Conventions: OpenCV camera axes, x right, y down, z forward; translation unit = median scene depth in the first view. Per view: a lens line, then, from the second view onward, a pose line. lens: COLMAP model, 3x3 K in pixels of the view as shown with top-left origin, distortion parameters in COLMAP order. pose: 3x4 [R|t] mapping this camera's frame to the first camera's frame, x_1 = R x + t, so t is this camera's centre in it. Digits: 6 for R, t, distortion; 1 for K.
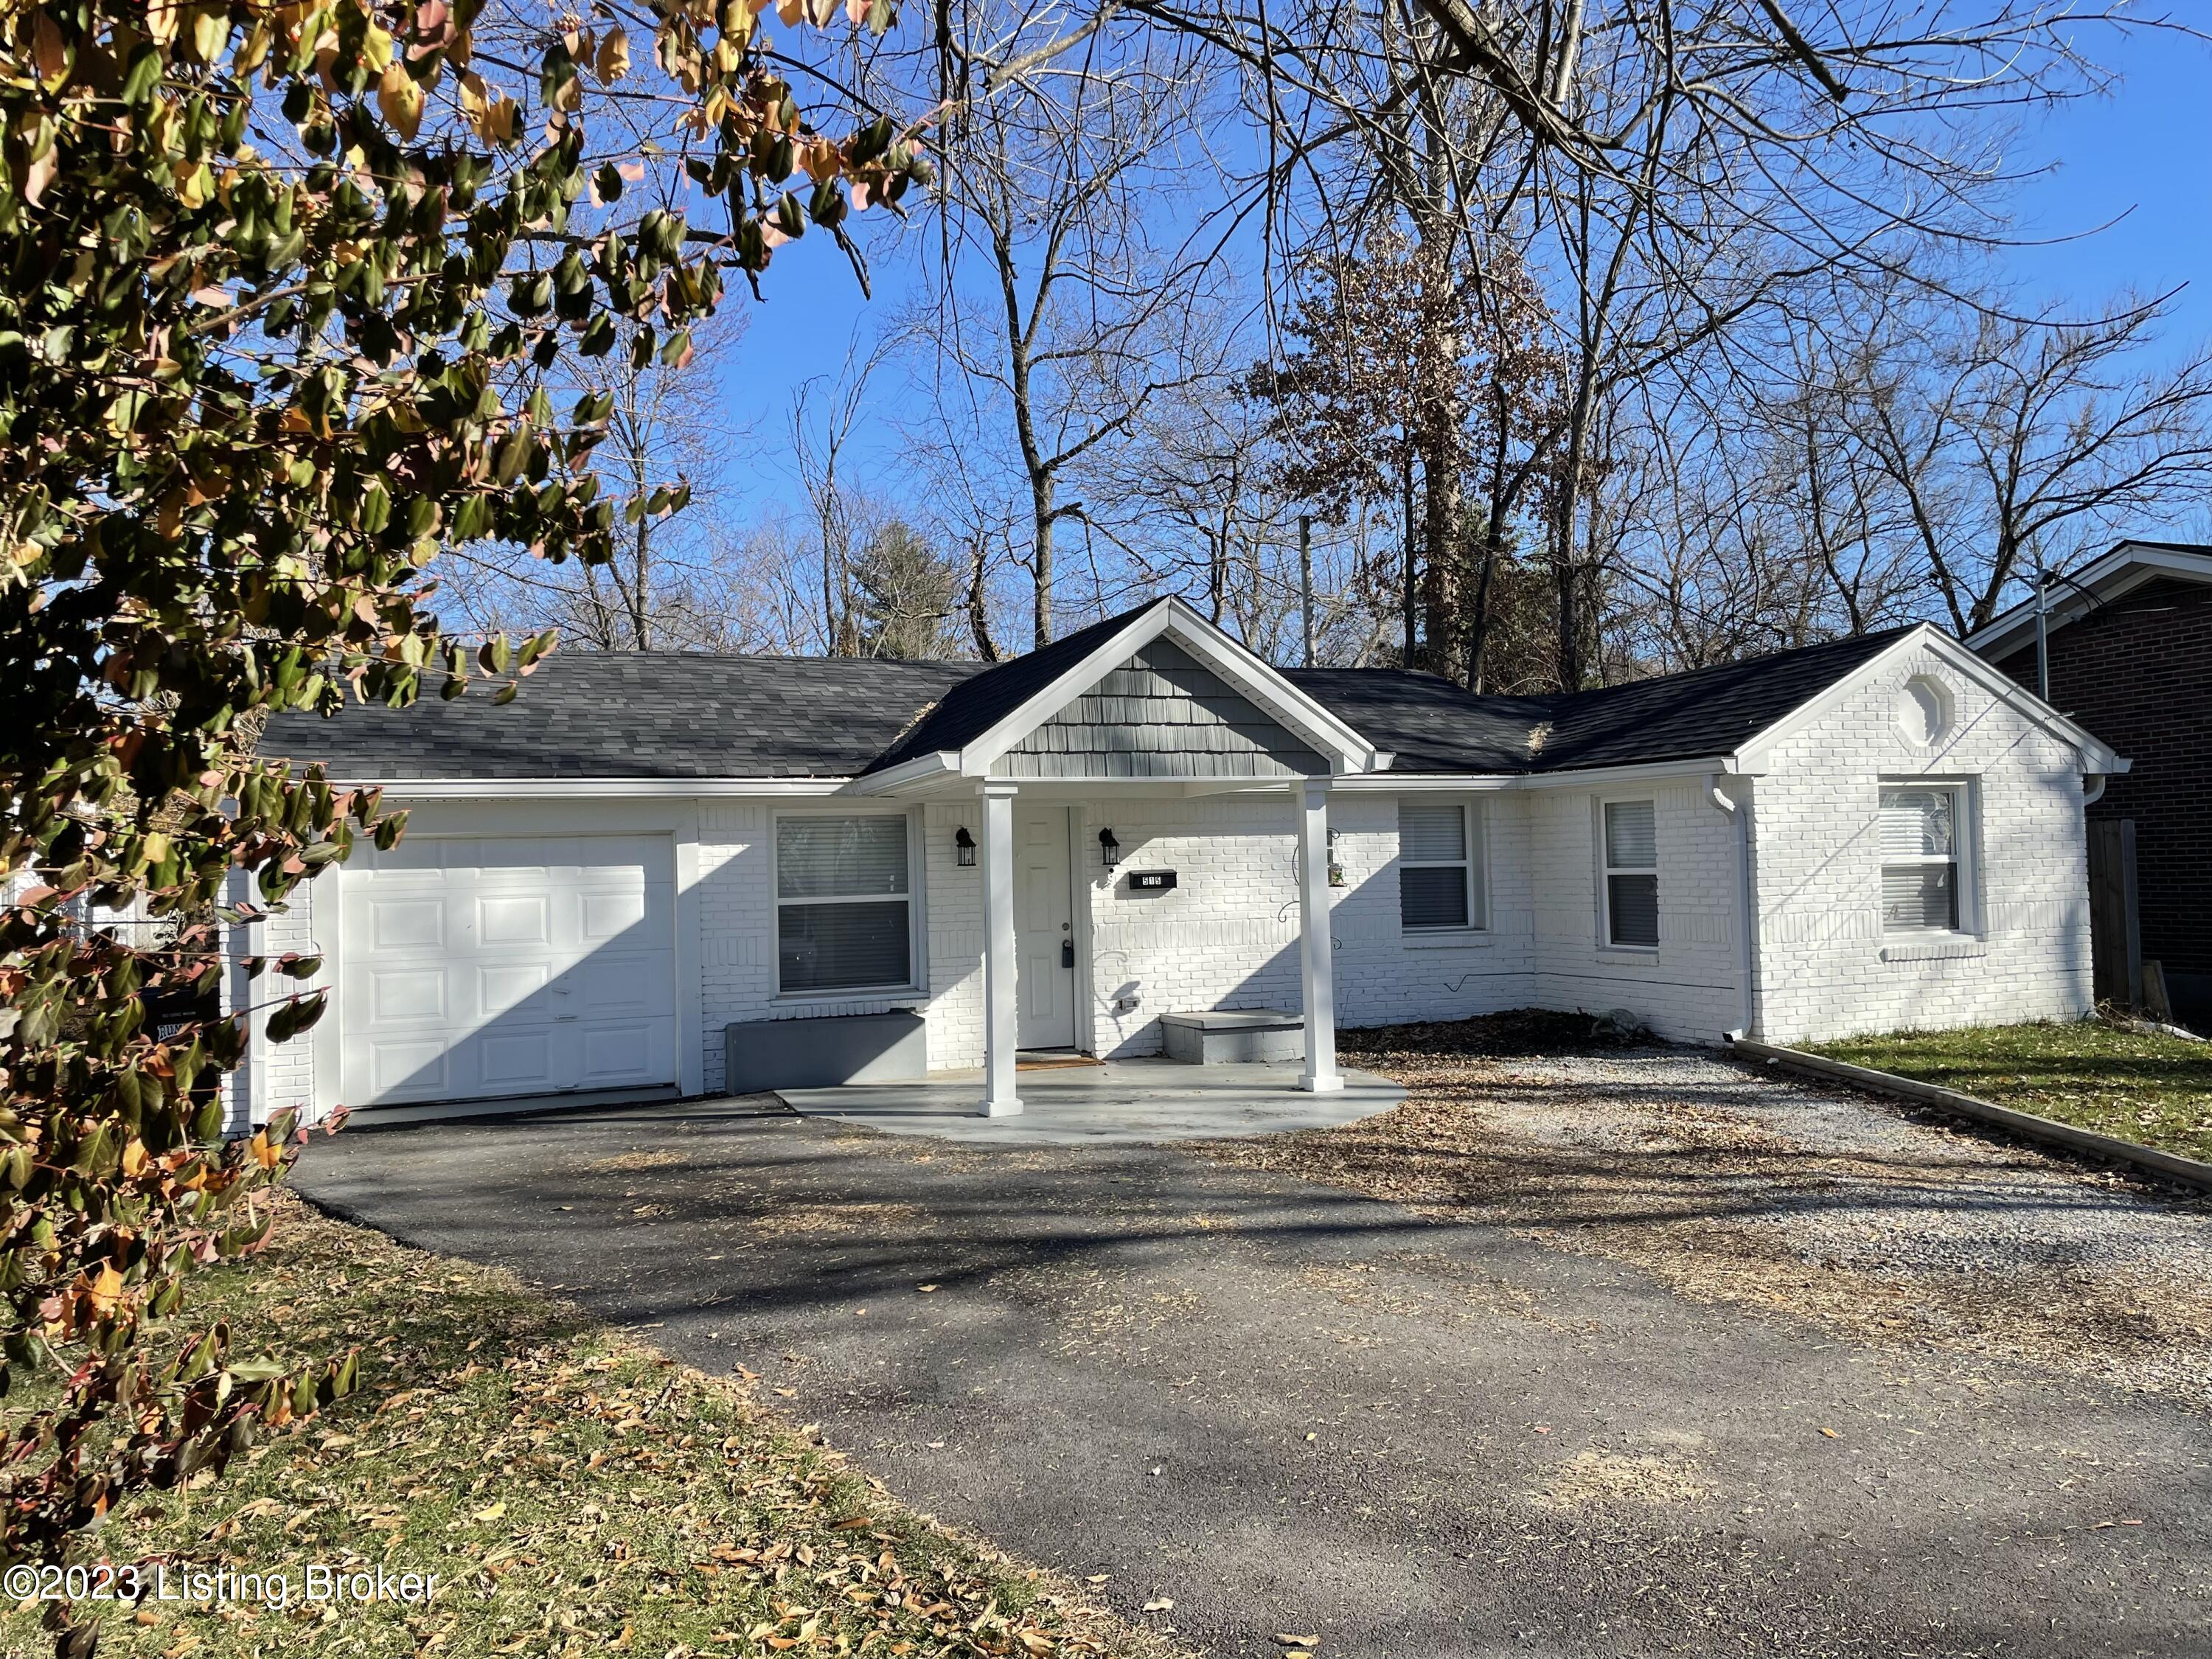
lens RADIAL K [[1675.2, 0, 1121.9], [0, 1675.2, 831.0], [0, 0, 1]] dist [0.110551, -0.153892]
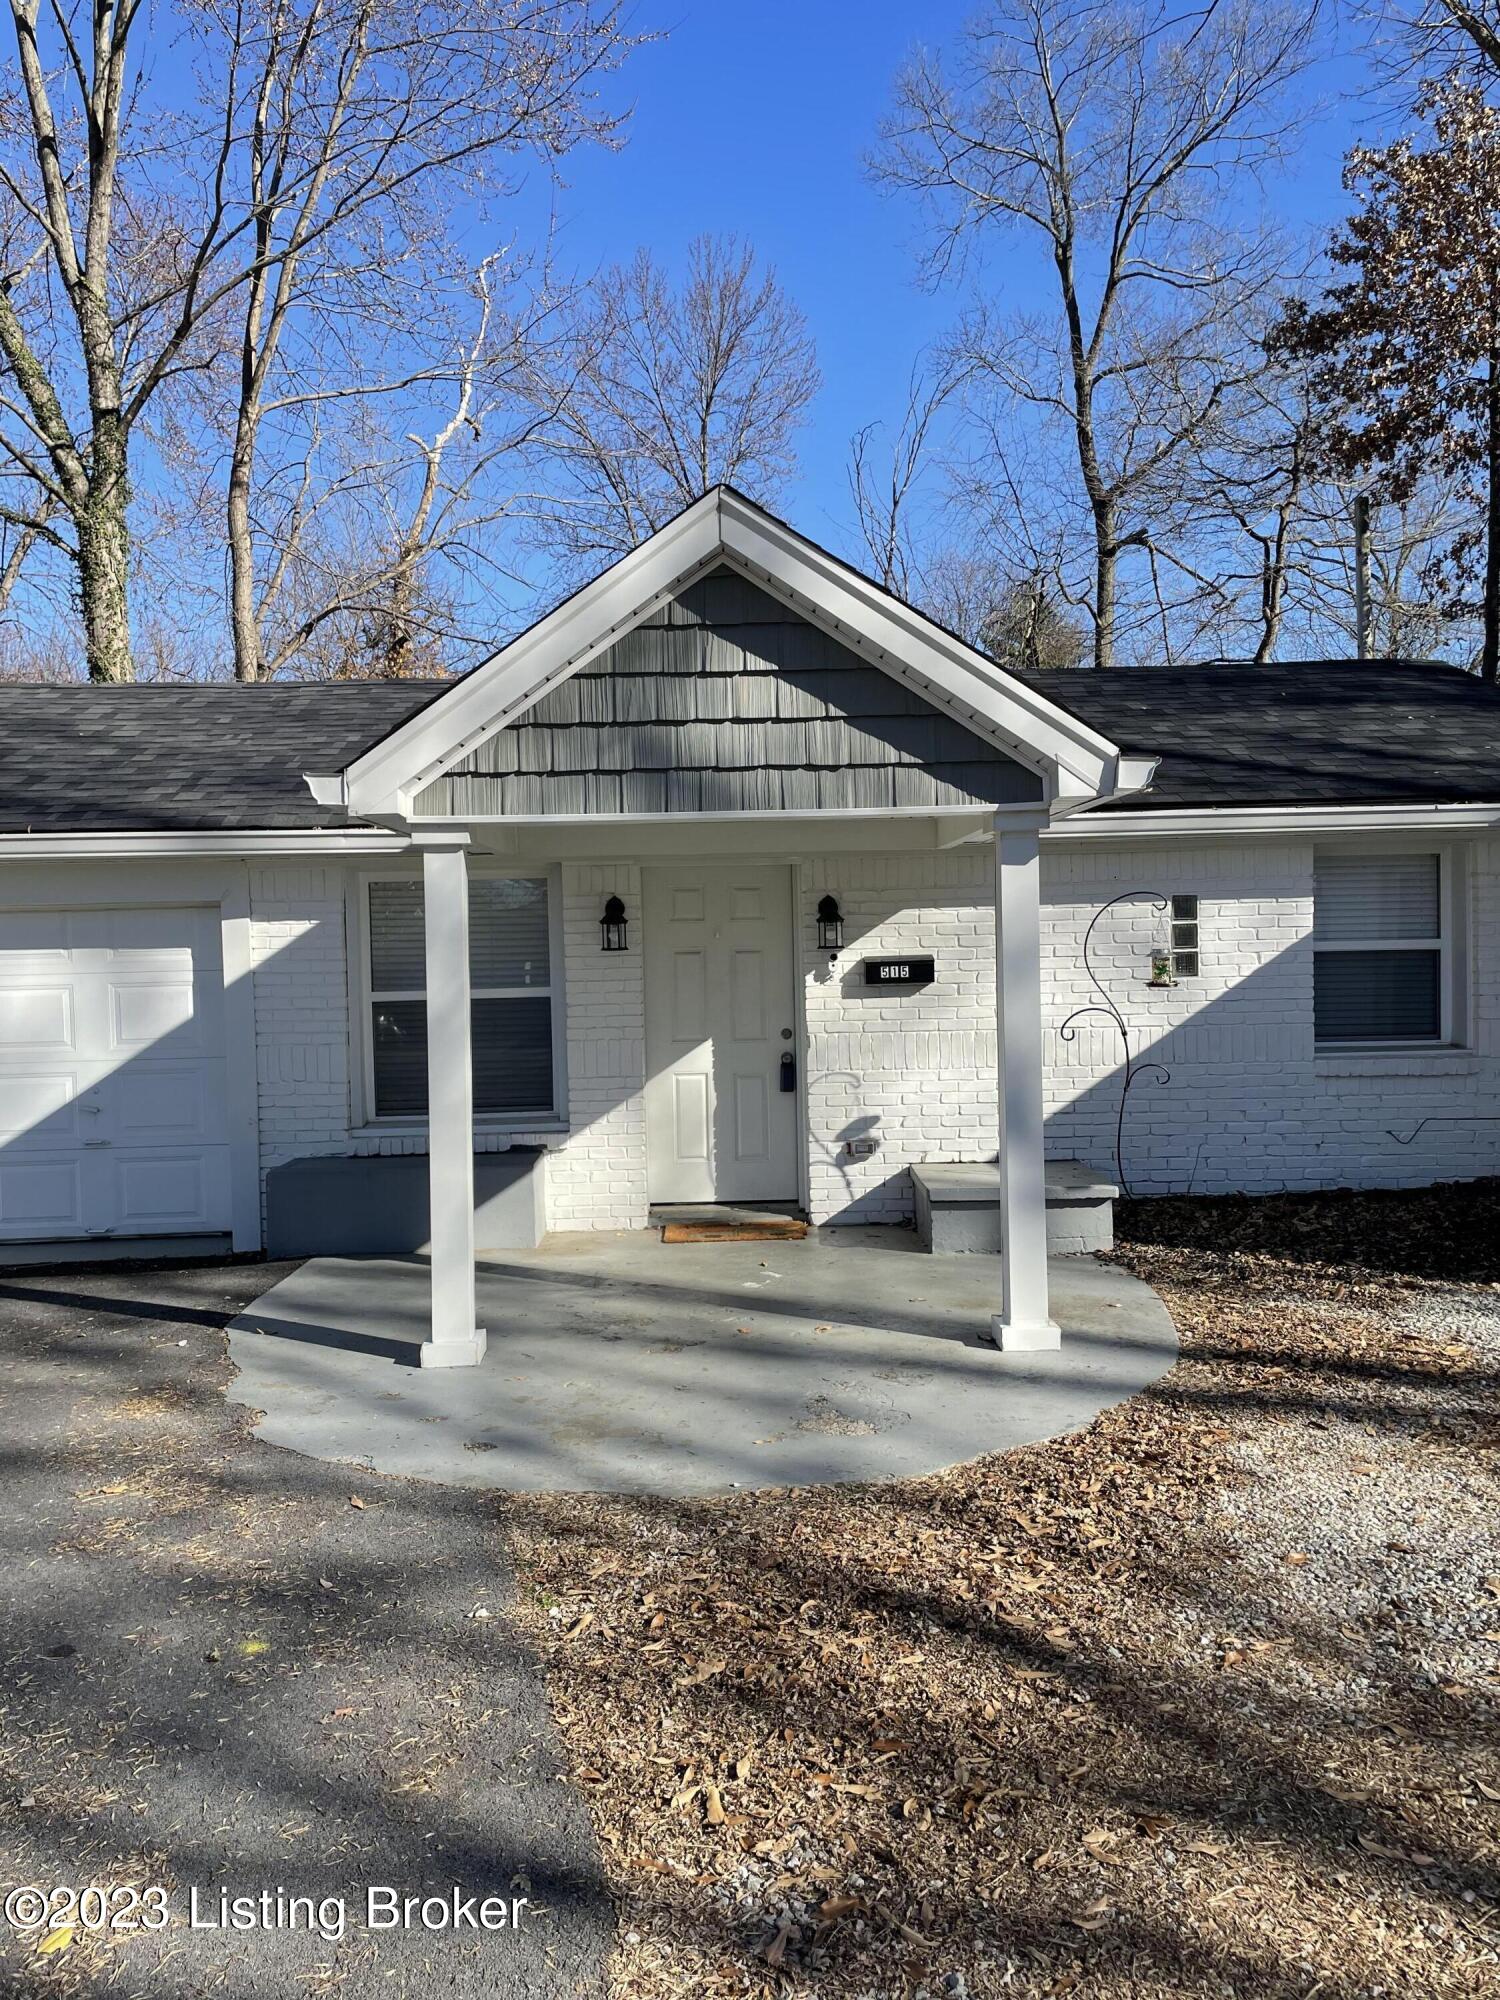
lens RADIAL K [[1514.6, 0, 739.7], [0, 1514.6, 1005.0], [0, 0, 1]] dist [0.110551, -0.153892]
pose [[0.941688, 0.018407, -0.335984, 0.172900], [0.006802, 0.997257, 0.073700, -0.003120], [0.336419, -0.071688, 0.938980, 0.408516]]
